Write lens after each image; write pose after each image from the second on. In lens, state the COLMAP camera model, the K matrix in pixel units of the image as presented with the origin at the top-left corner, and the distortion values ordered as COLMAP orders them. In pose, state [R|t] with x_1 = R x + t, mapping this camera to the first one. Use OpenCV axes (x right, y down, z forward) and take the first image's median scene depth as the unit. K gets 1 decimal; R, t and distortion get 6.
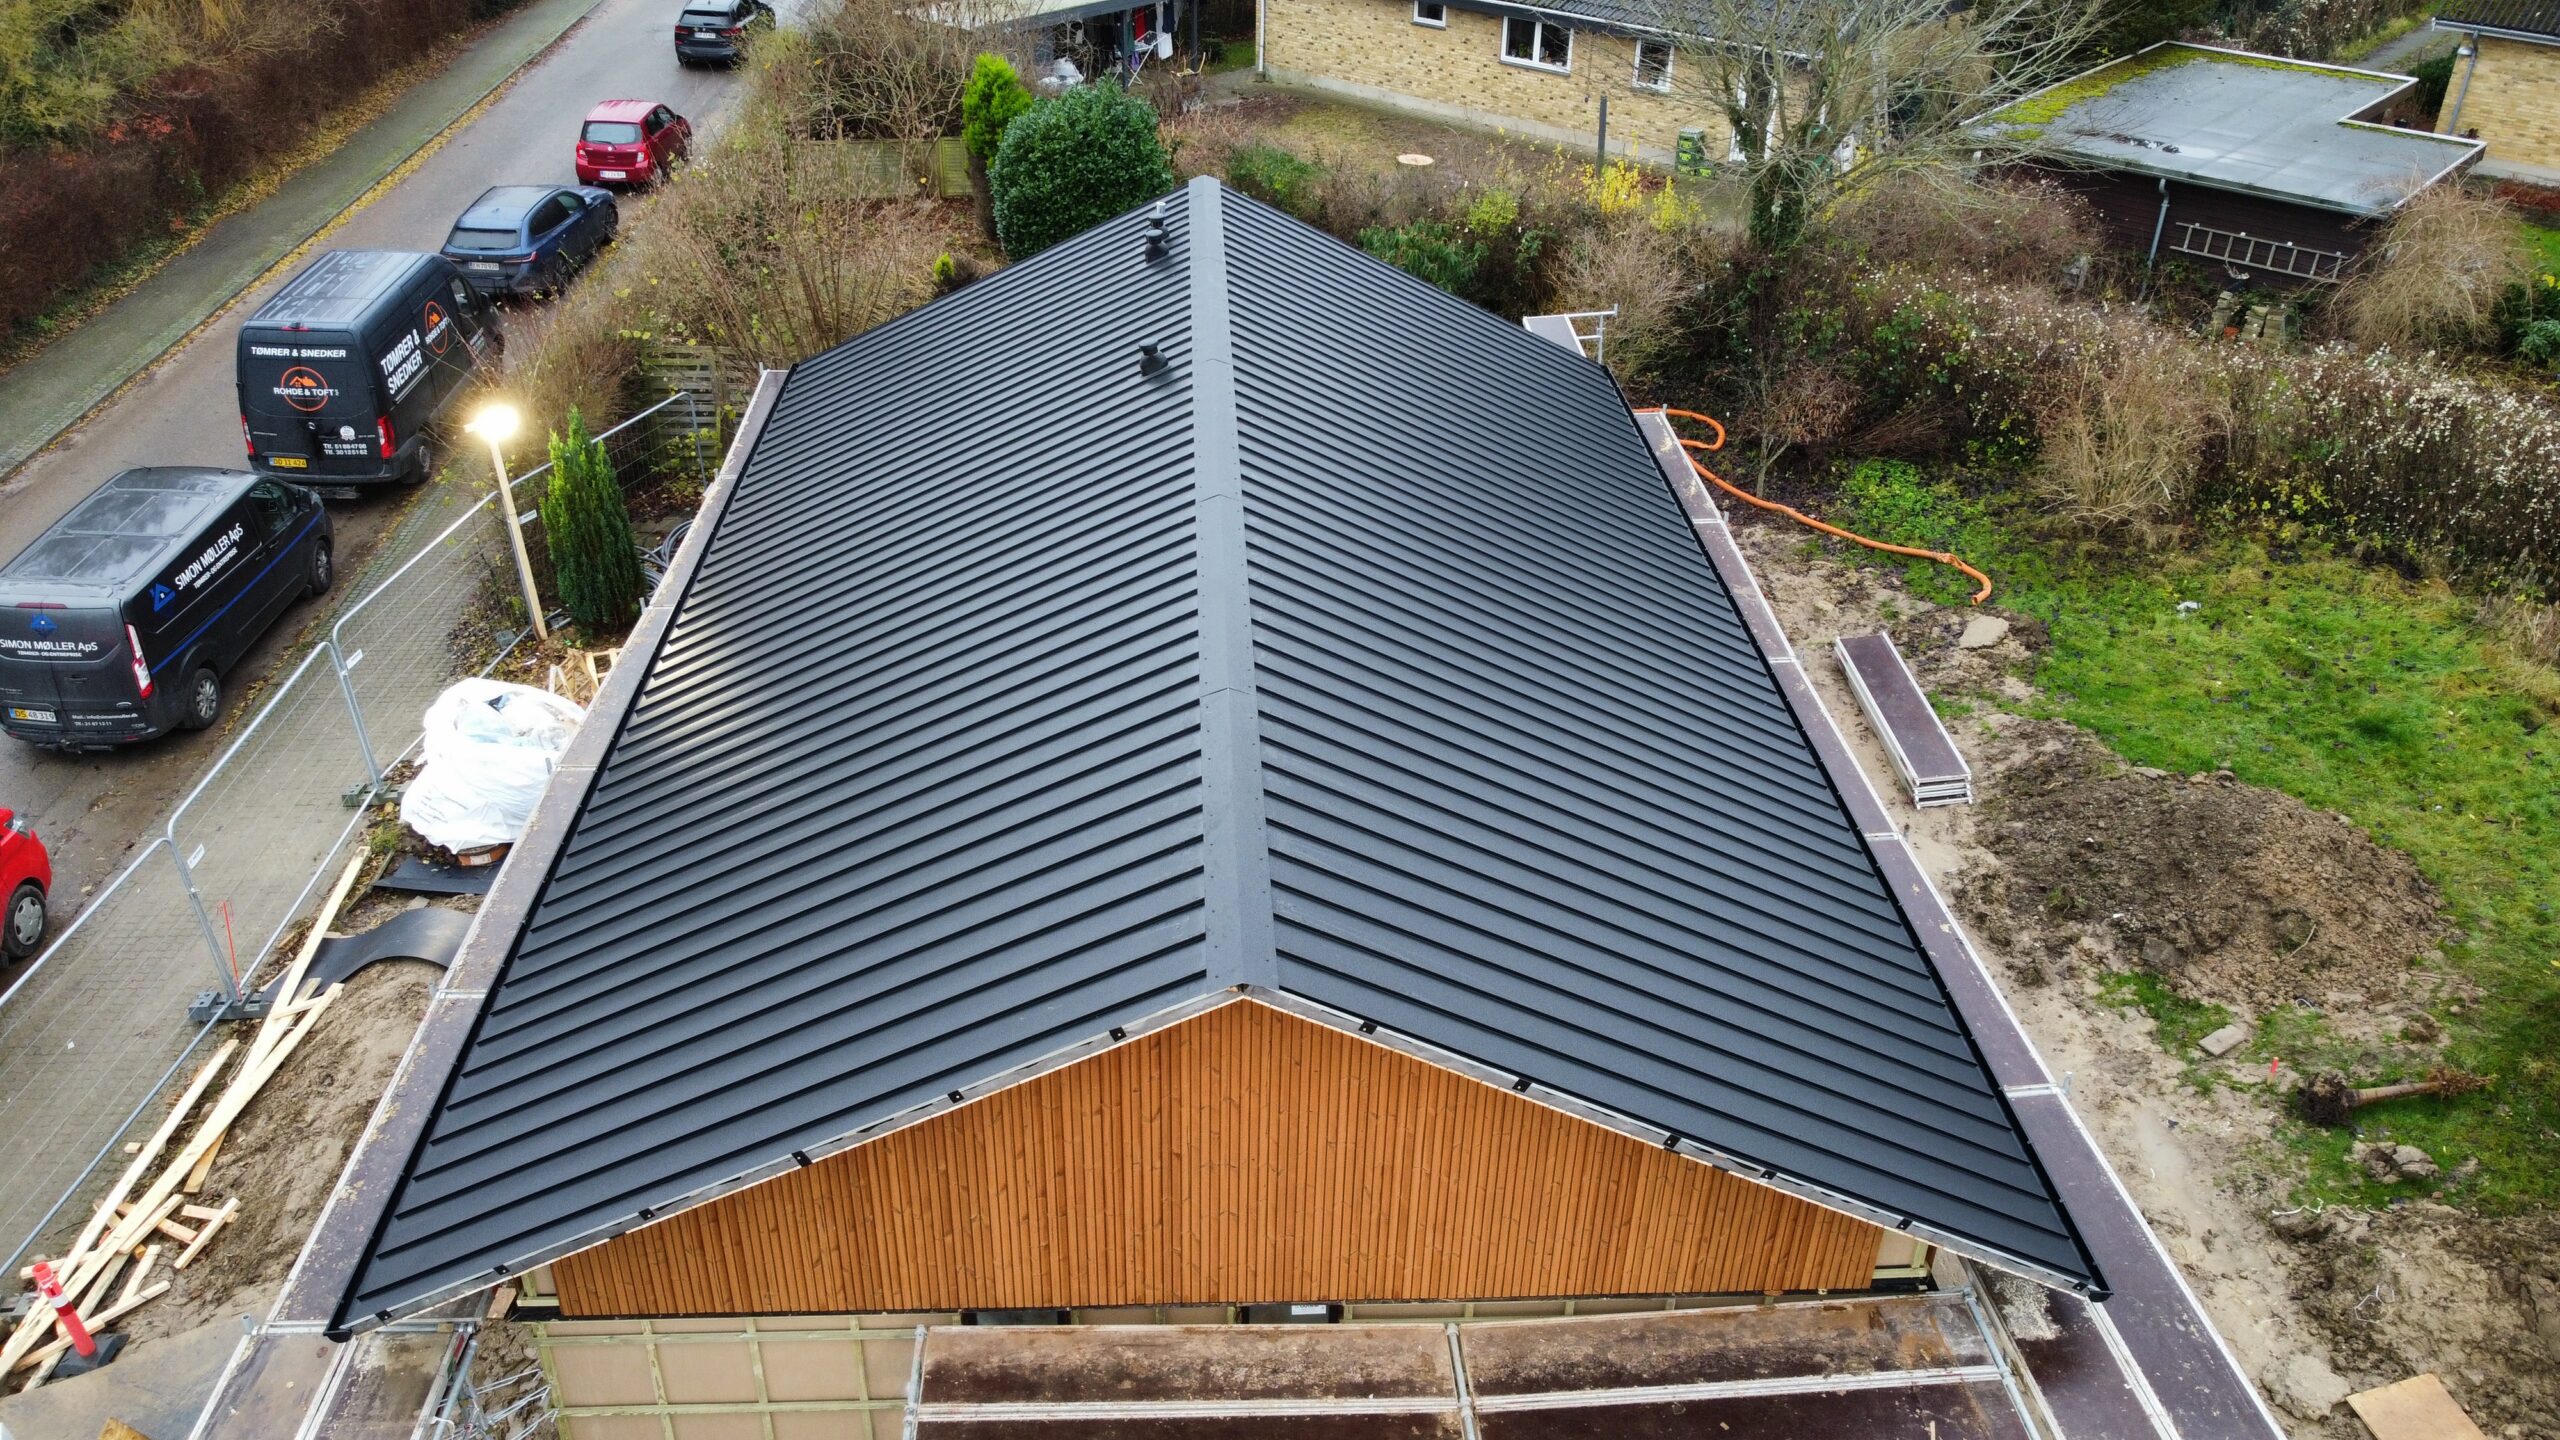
lens RADIAL K [[1933.9, 0, 1273.1], [0, 1933.9, 726.2], [0, 0, 1]] dist [-0.005058, 0.001521]
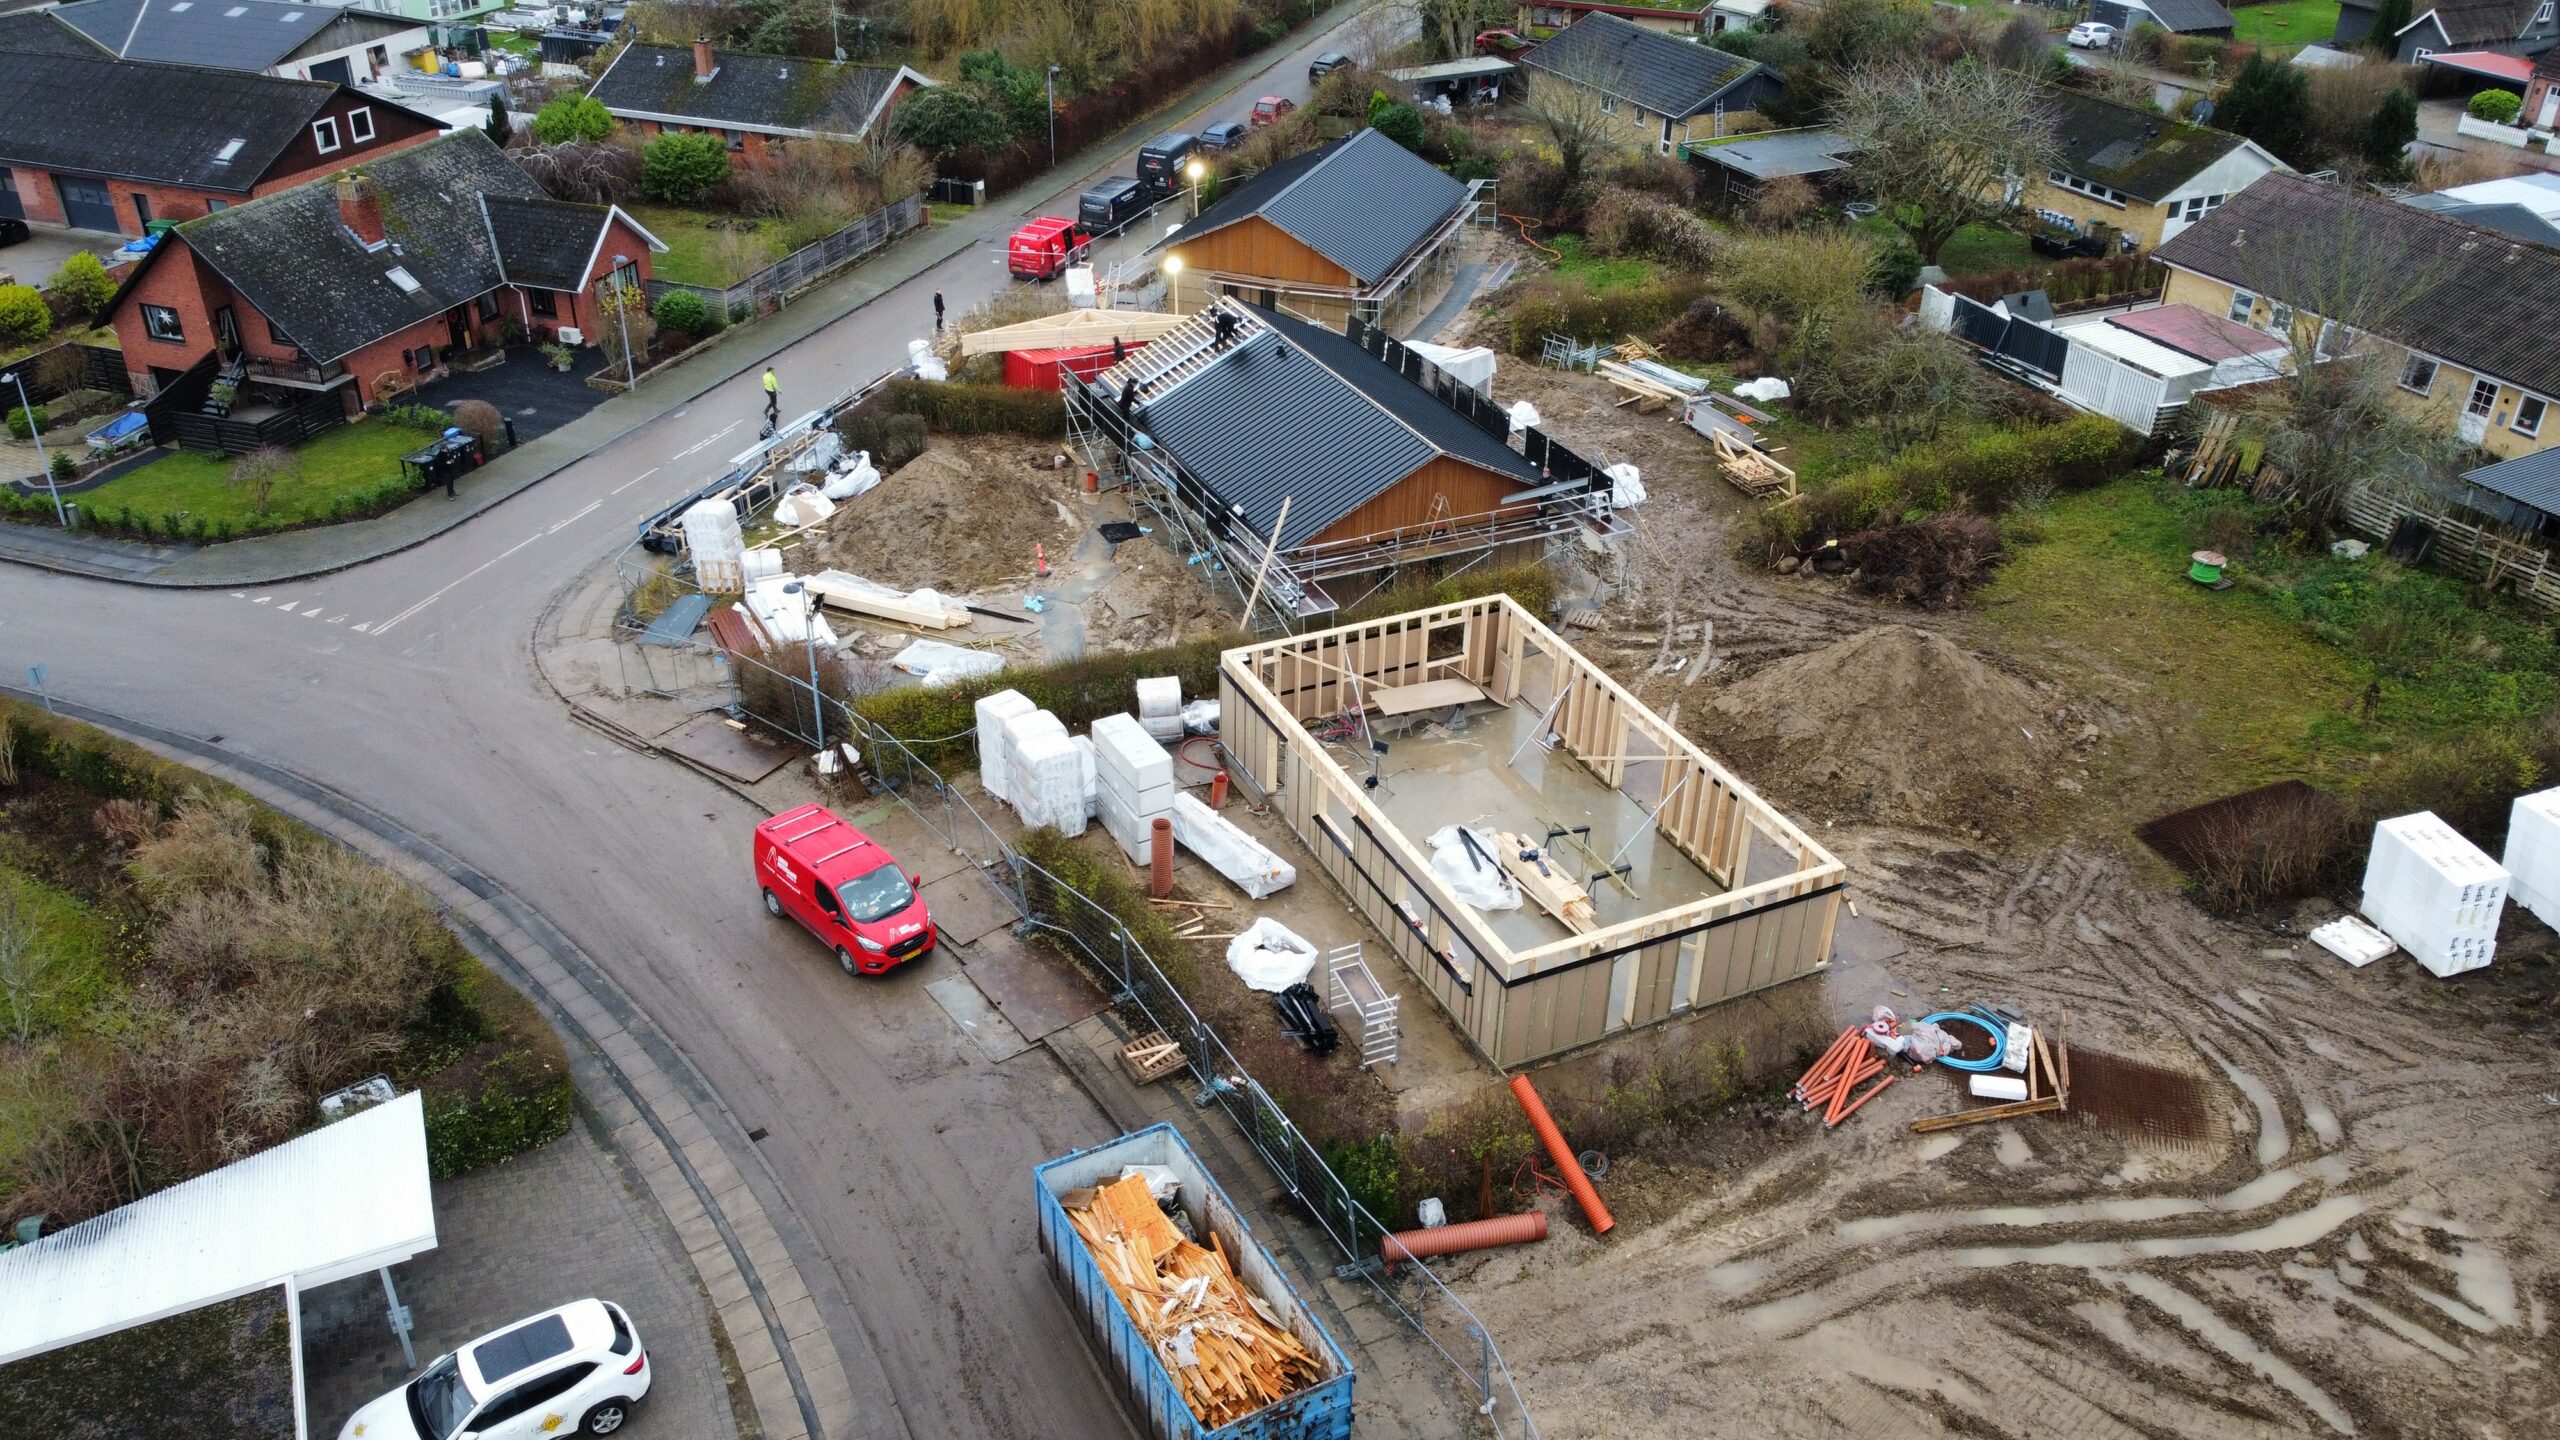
lens RADIAL K [[1933.9, 0, 1278.3], [0, 1933.9, 712.8], [0, 0, 1]] dist [-0.005058, 0.001521]
pose [[0.923644, 0.190587, -0.332503, 1.163965], [-0.194834, 0.980614, 0.020859, 0.737481], [0.330033, 0.045516, 0.942871, -2.394283]]
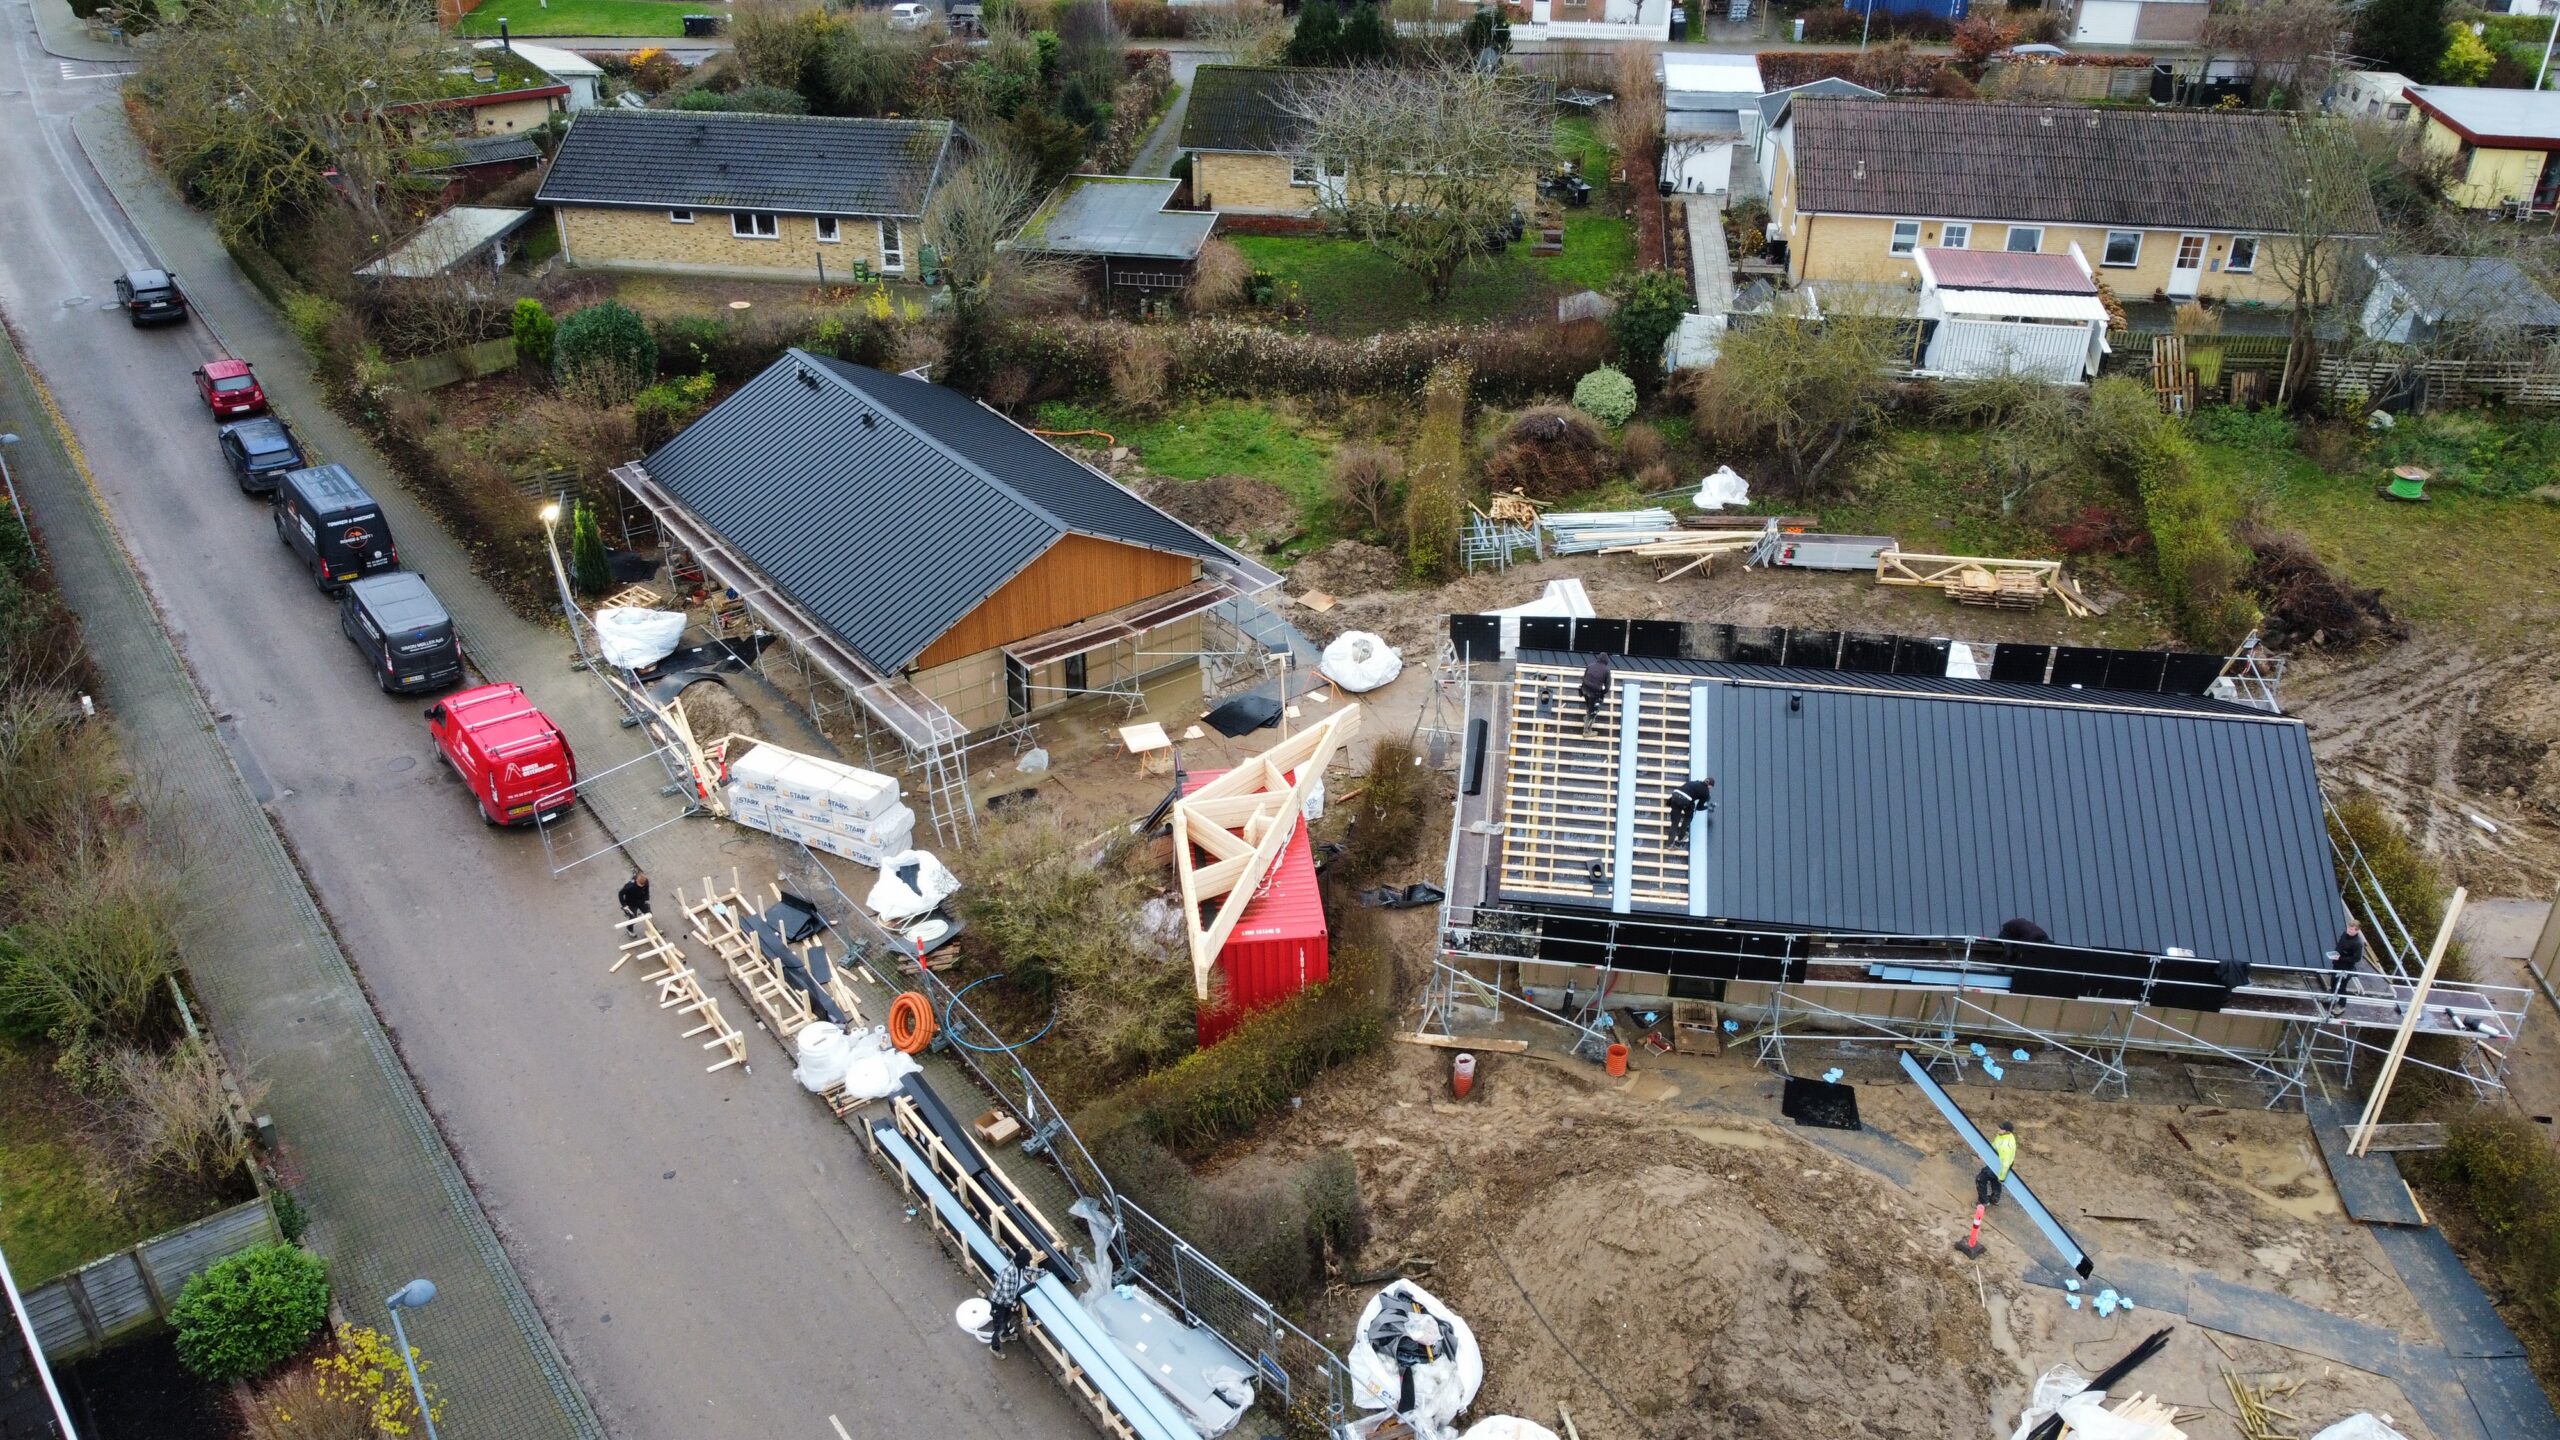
lens RADIAL K [[1933.9, 0, 1275.0], [0, 1933.9, 720.6], [0, 0, 1]] dist [-0.005058, 0.001521]
pose [[0.824547, -0.298369, 0.480727, -0.745484], [0.294405, 0.951822, 0.085795, 0.119637], [-0.483165, 0.070786, 0.872663, -1.235454]]
